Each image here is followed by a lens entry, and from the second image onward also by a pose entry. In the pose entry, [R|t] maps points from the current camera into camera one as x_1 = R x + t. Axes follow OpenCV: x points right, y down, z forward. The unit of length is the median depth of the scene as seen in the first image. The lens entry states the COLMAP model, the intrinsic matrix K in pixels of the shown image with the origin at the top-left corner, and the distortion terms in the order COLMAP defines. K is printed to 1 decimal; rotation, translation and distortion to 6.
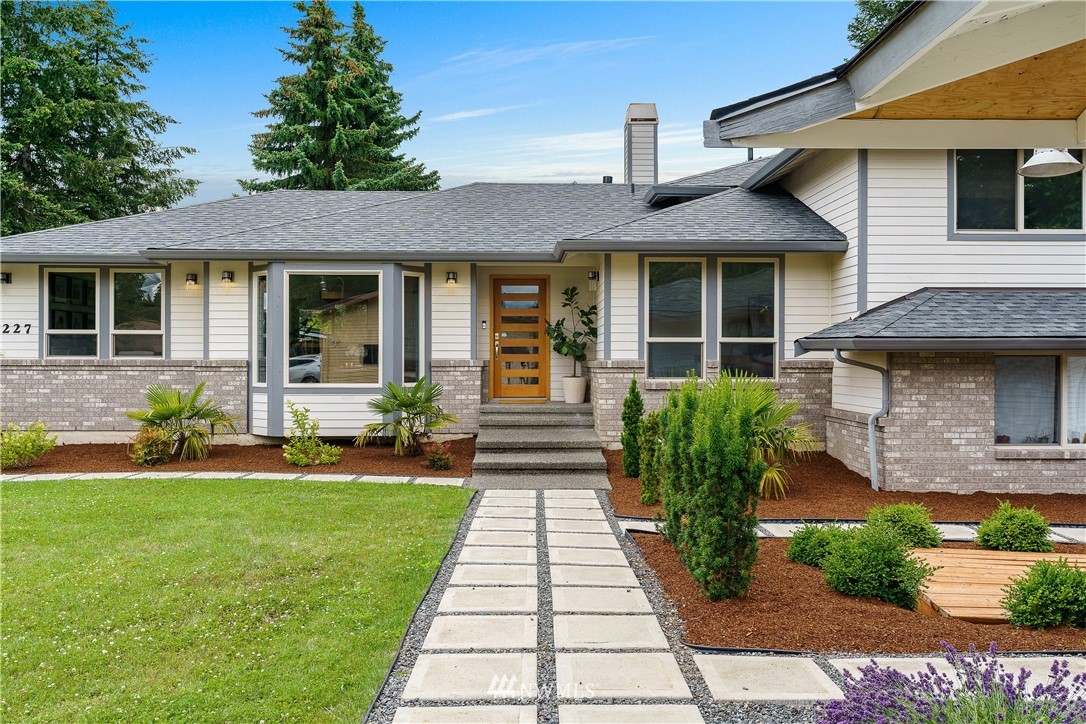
lens RADIAL K [[905.9, 0, 543.0], [0, 905.9, 362.0], [0, 0, 1]] dist [0.006975, -0.000415]
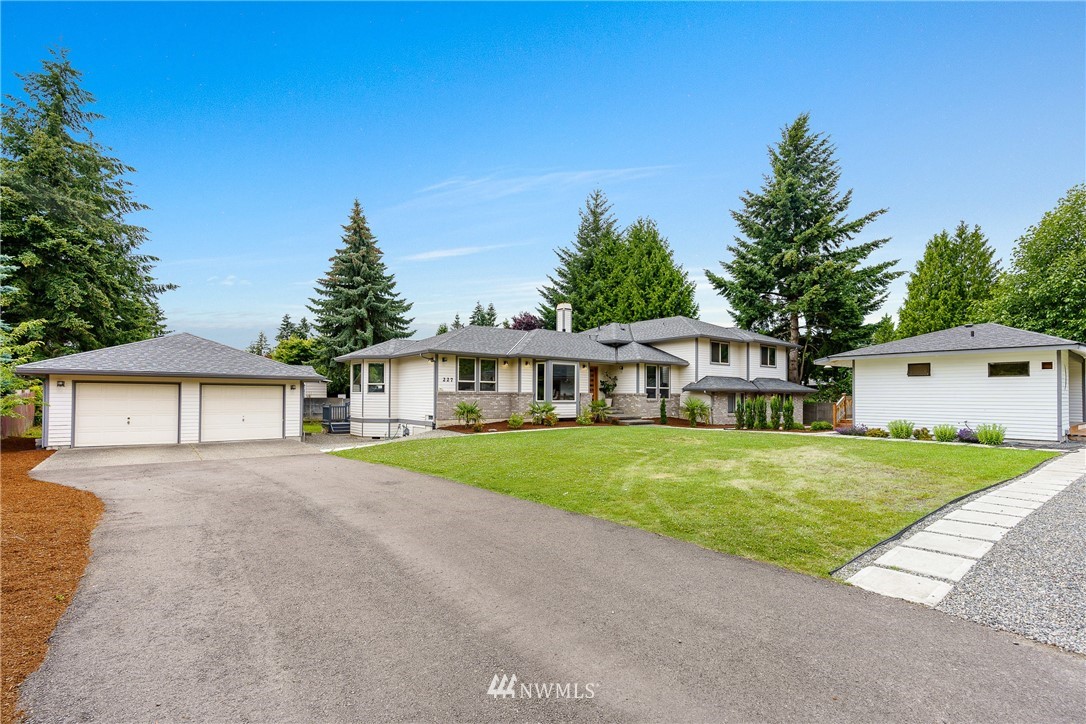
lens RADIAL K [[507.5, 0, 545.7], [0, 507.5, 389.5], [0, 0, 1]] dist [-0.001286, -0.000002]
pose [[0.799269, 0.010790, 0.600876, -1.216762], [-0.002560, 0.999891, -0.014550, 0.010778], [-0.600968, 0.010091, 0.799210, -0.307133]]
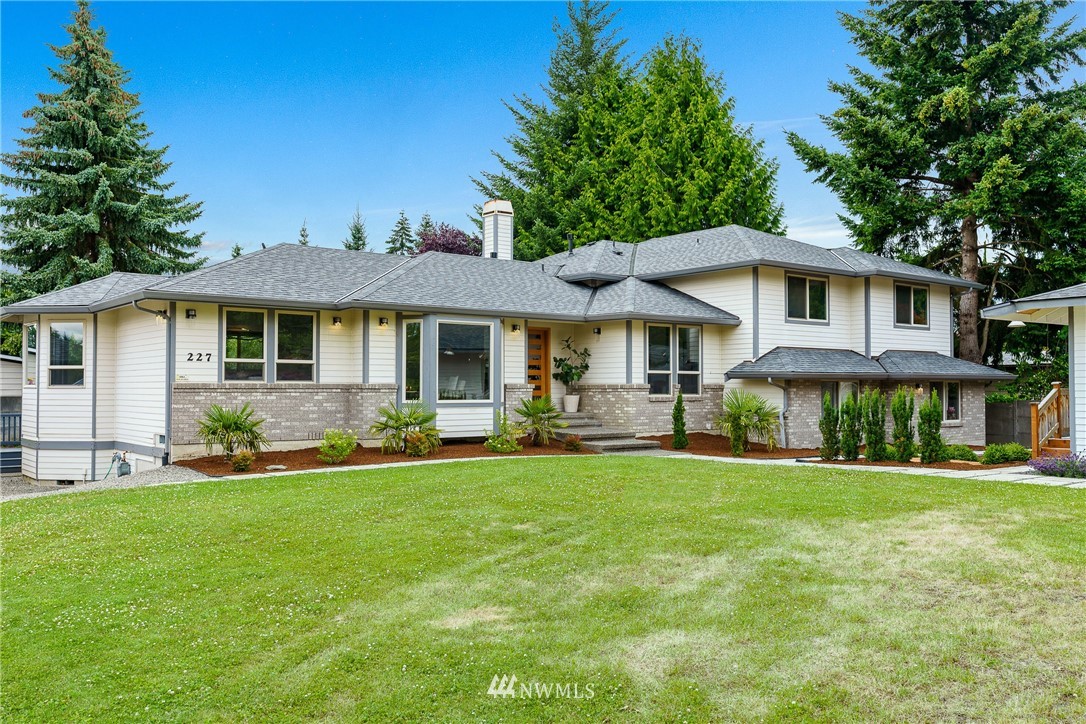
lens RADIAL K [[943.0, 0, 543.0], [0, 943.0, 362.0], [0, 0, 1]] dist [0.017249, 0.000191]
pose [[0.797671, 0.015098, 0.602903, -0.963279], [0.003108, 0.999570, -0.029144, 0.006805], [-0.603084, 0.025121, 0.797282, -0.250022]]
